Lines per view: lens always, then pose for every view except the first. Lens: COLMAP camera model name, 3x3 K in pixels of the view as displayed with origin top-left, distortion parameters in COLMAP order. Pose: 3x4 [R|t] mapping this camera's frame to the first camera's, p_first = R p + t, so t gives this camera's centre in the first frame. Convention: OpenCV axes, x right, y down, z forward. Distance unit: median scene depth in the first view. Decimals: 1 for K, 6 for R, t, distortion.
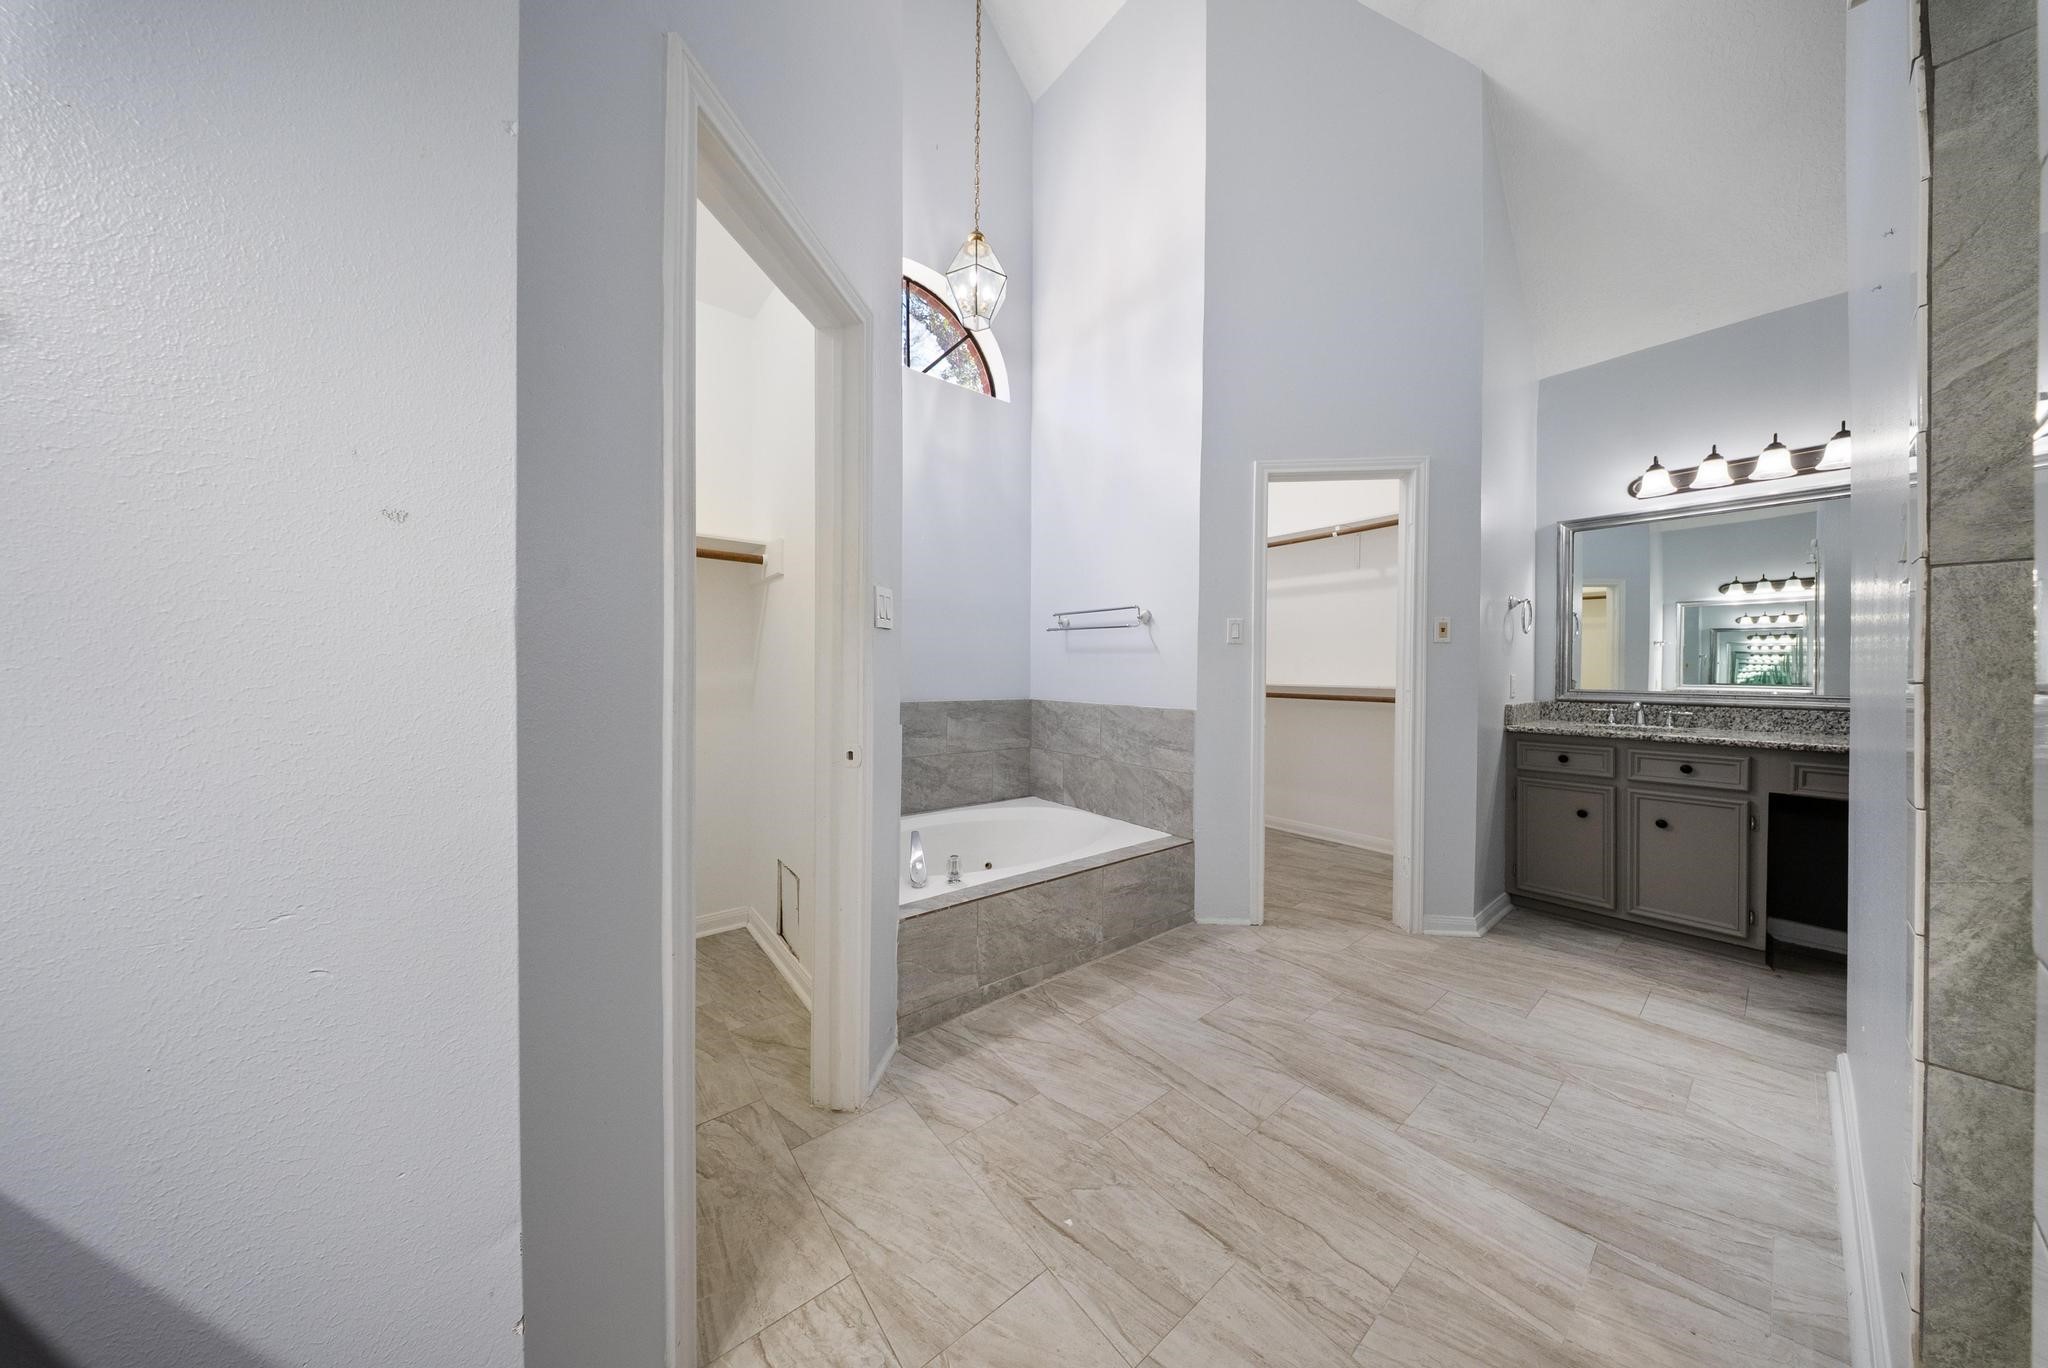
lens RADIAL K [[610.5, 0, 1021.7], [0, 610.5, 674.6], [0, 0, 1]] dist [-0.001037, -0.000076]
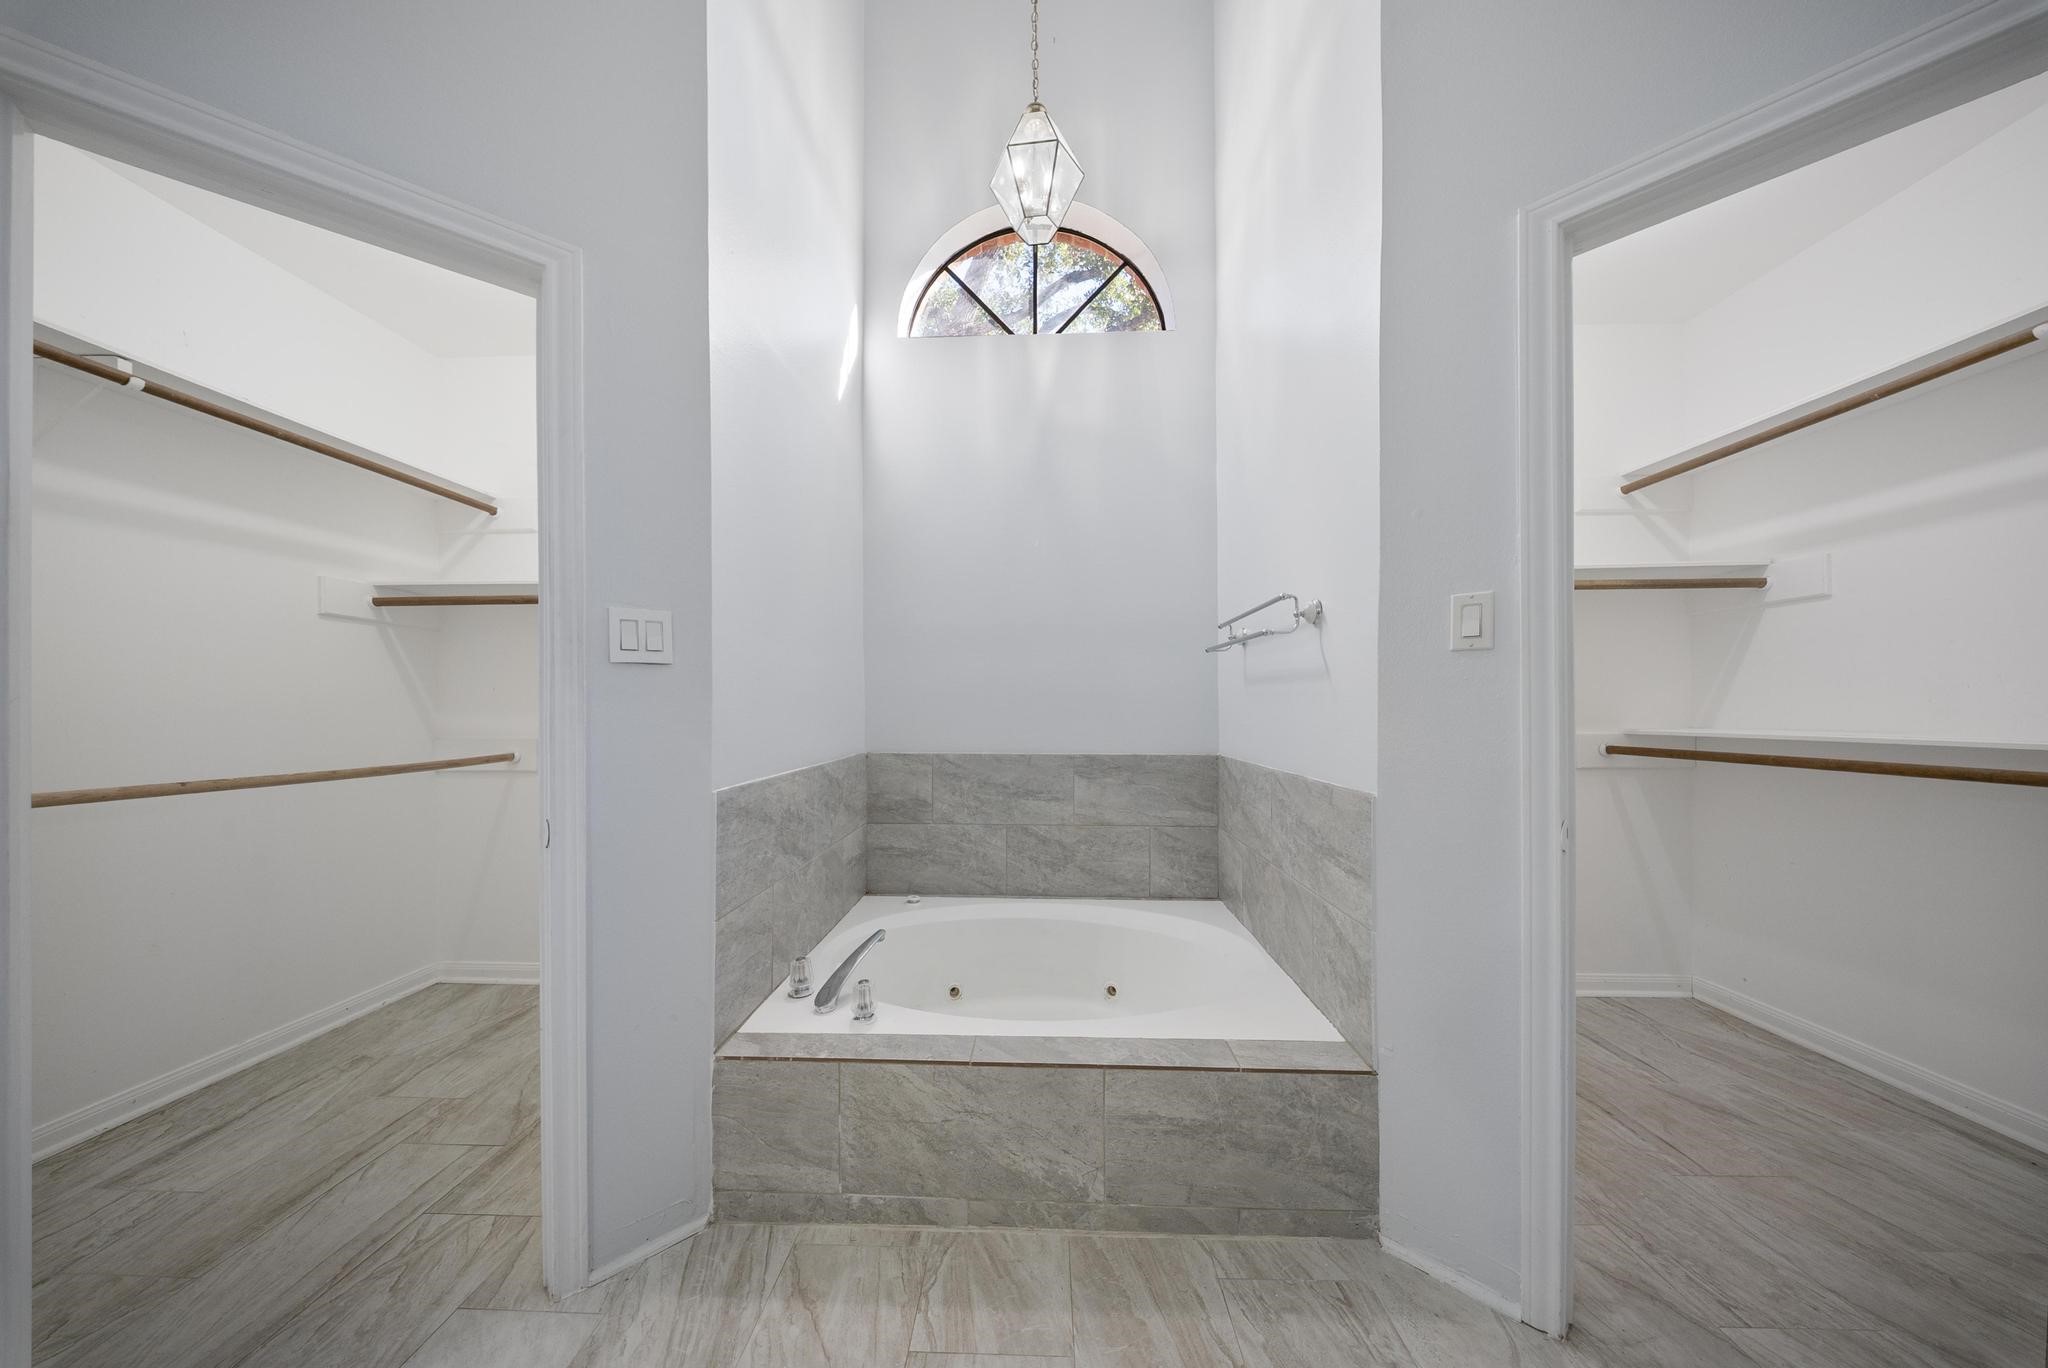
lens RADIAL K [[617.0, 0, 1022.2], [0, 617.0, 707.5], [0, 0, 1]] dist [-0.006189, -0.000063]
pose [[0.761199, -0.012460, -0.648399, 0.443903], [0.005323, 0.999902, -0.012966, -0.006158], [0.648497, 0.006418, 0.761191, 0.524124]]
